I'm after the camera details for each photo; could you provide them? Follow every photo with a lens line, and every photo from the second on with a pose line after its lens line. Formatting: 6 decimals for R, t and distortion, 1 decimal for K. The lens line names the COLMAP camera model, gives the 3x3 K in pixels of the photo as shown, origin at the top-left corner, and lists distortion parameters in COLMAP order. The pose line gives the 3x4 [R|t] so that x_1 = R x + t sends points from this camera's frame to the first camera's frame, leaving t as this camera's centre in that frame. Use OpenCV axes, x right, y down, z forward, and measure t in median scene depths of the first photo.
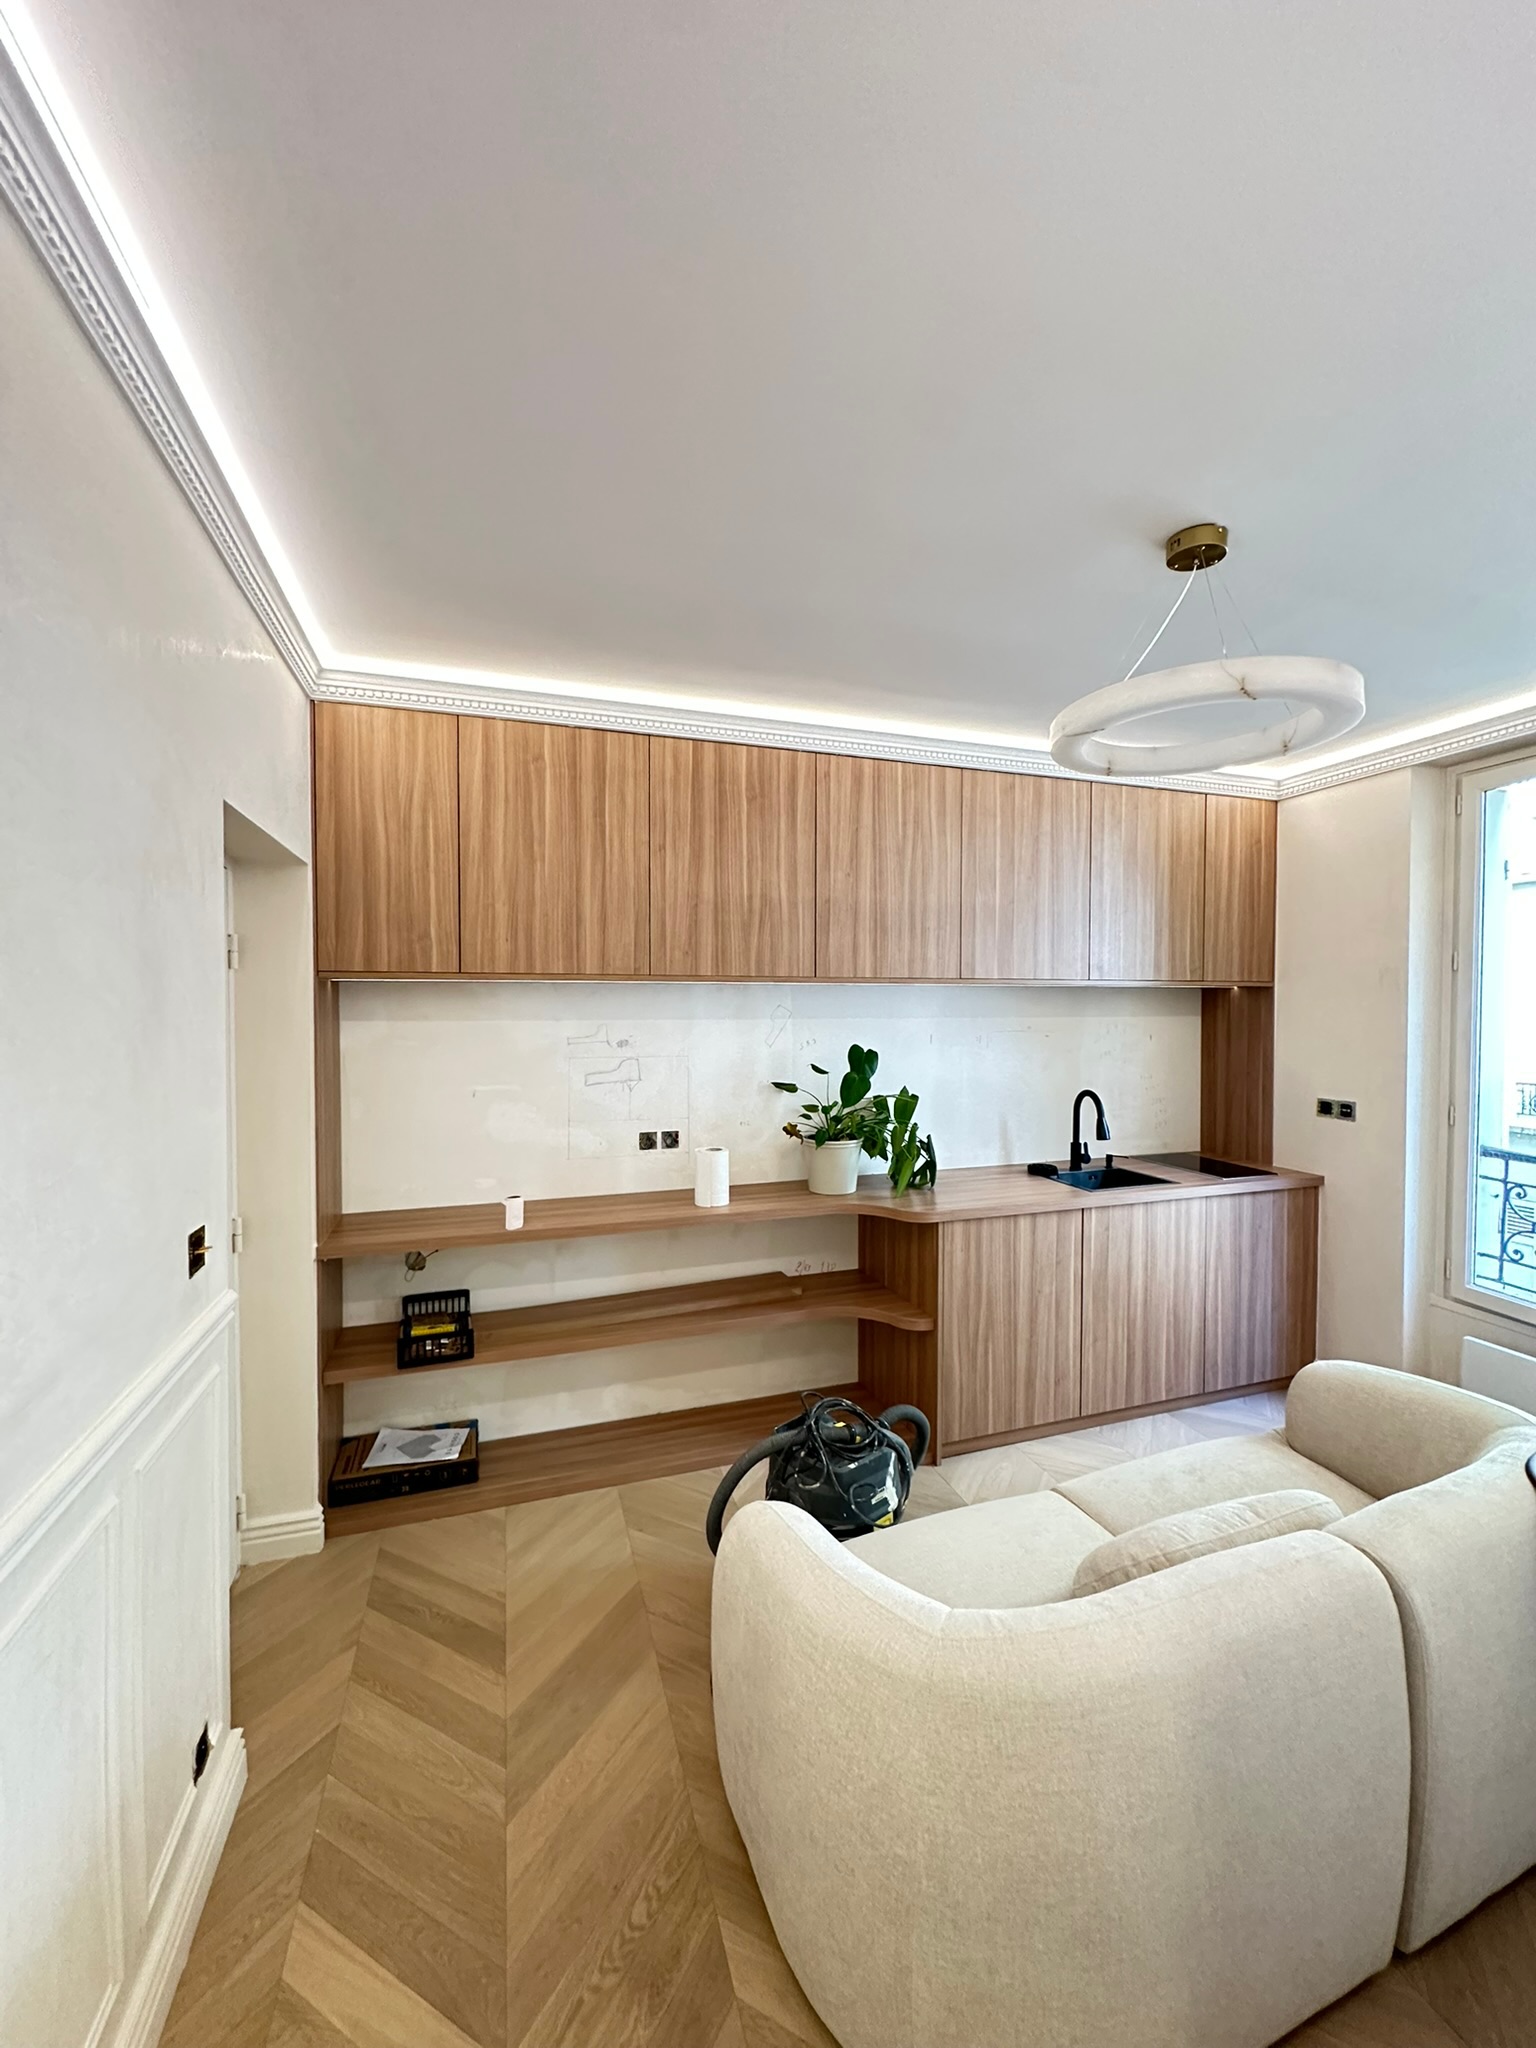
lens RADIAL K [[821.8, 0, 771.0], [0, 821.8, 1018.5], [0, 0, 1]] dist [-0.000556, 0.000002]
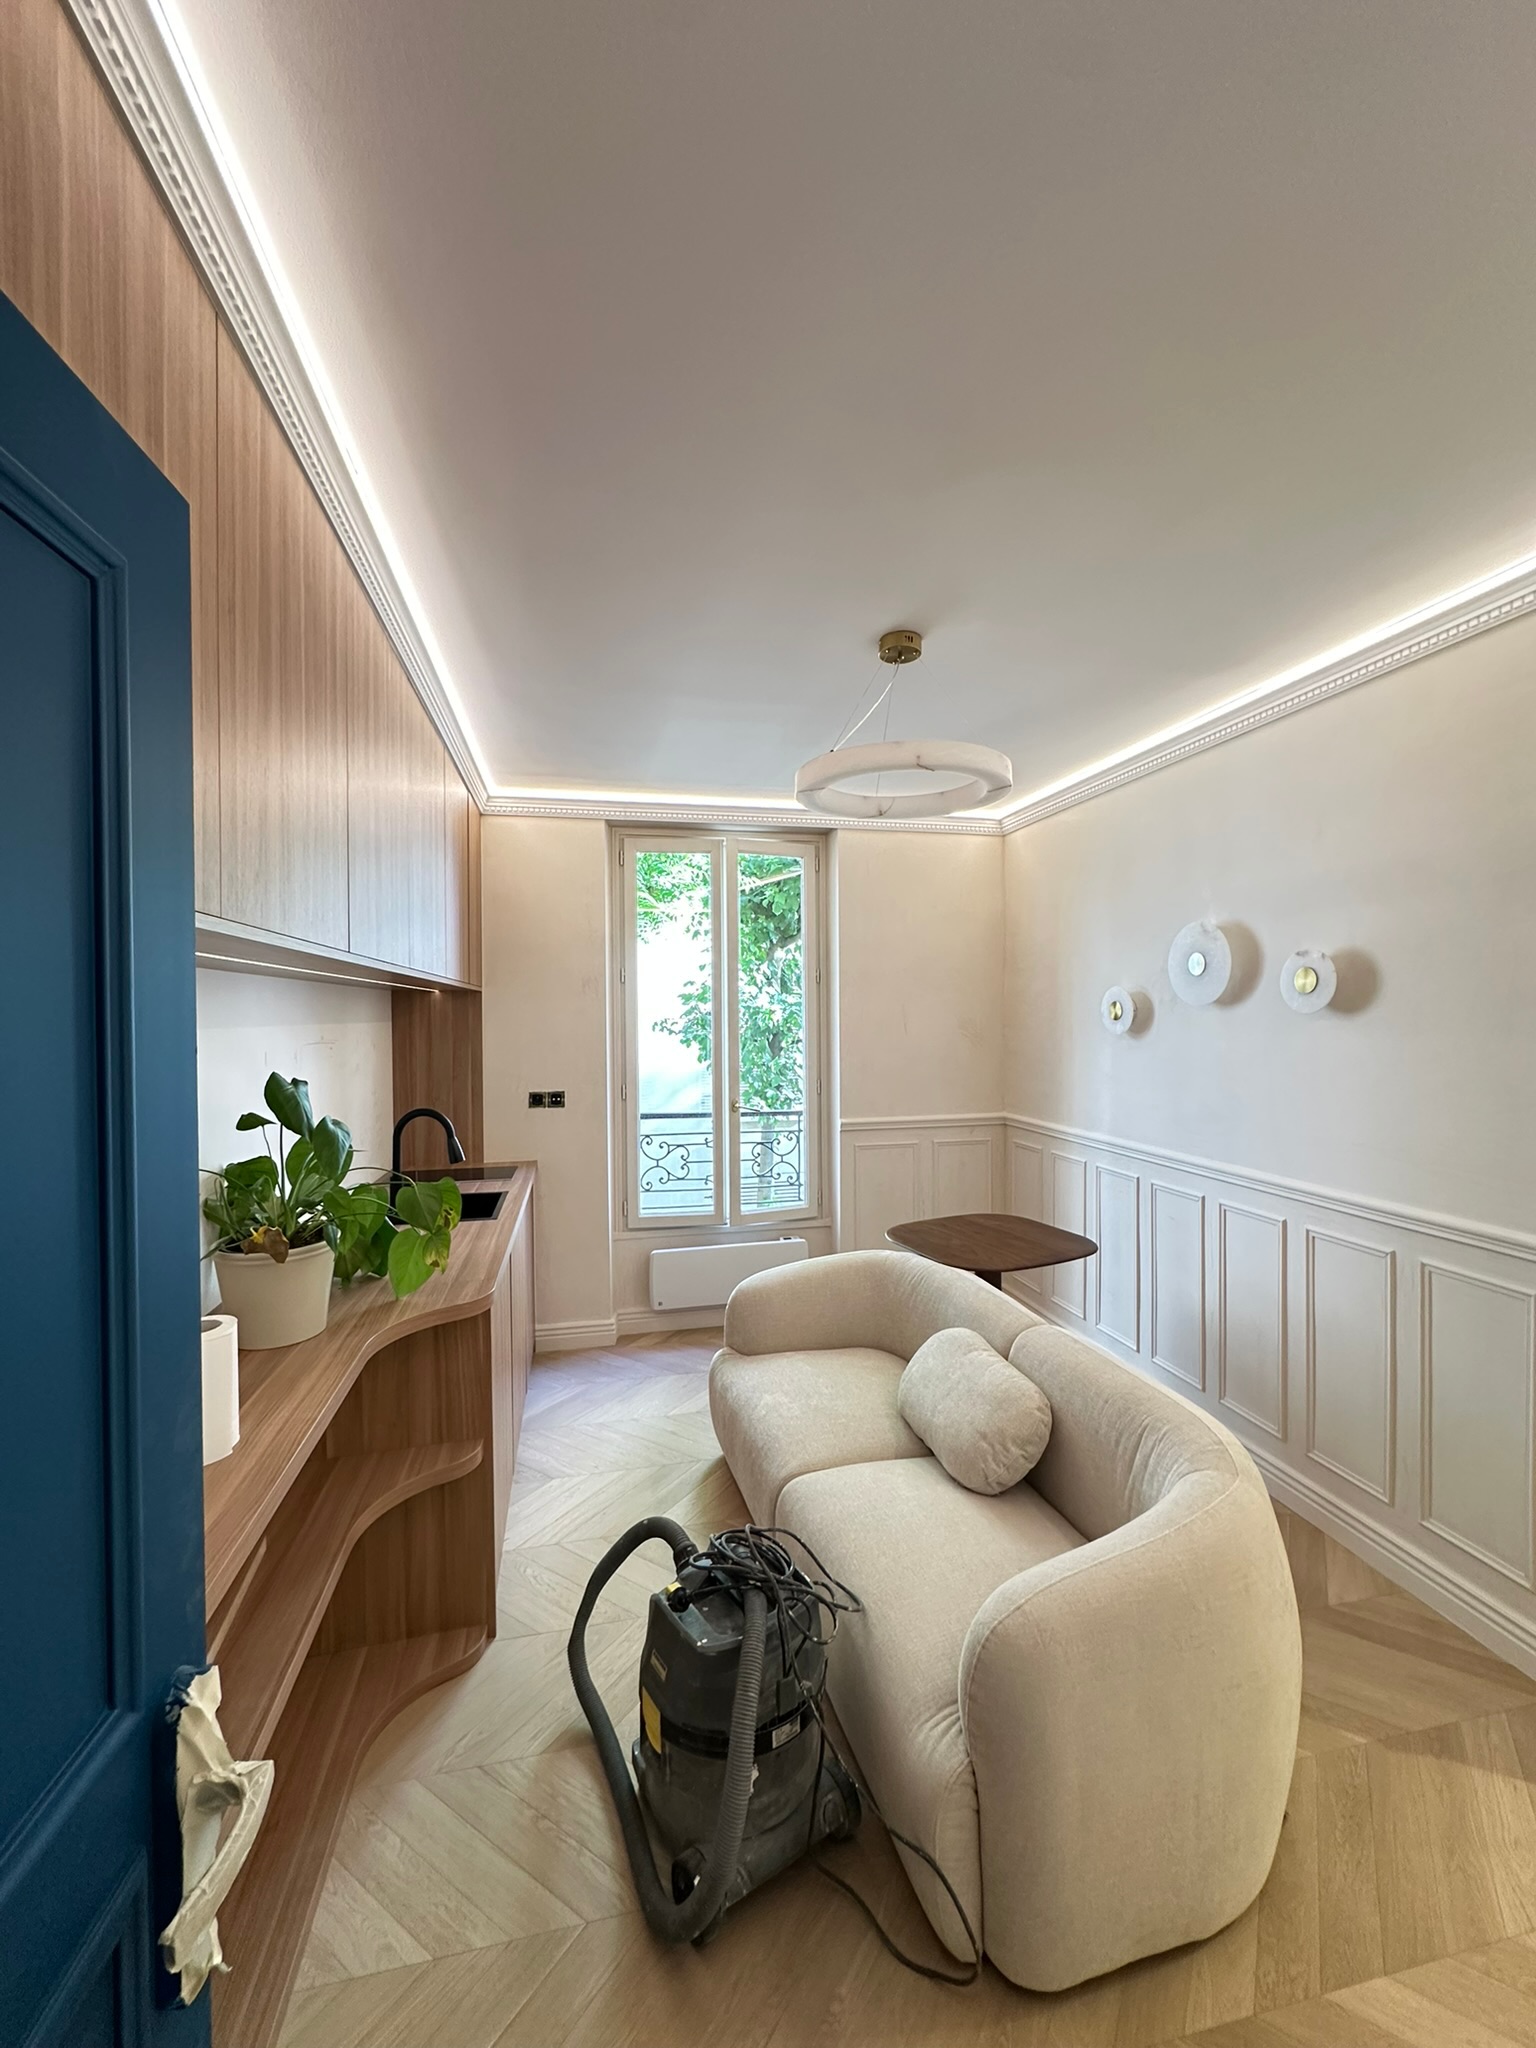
lens RADIAL K [[821.8, 0, 765.6], [0, 821.8, 1024.3], [0, 0, 1]] dist [-0.000556, 0.000002]
pose [[0.106986, -0.012751, 0.994179, -0.418759], [0.018004, 0.999779, 0.010886, -0.001820], [-0.994097, 0.016735, 0.107192, 0.574088]]
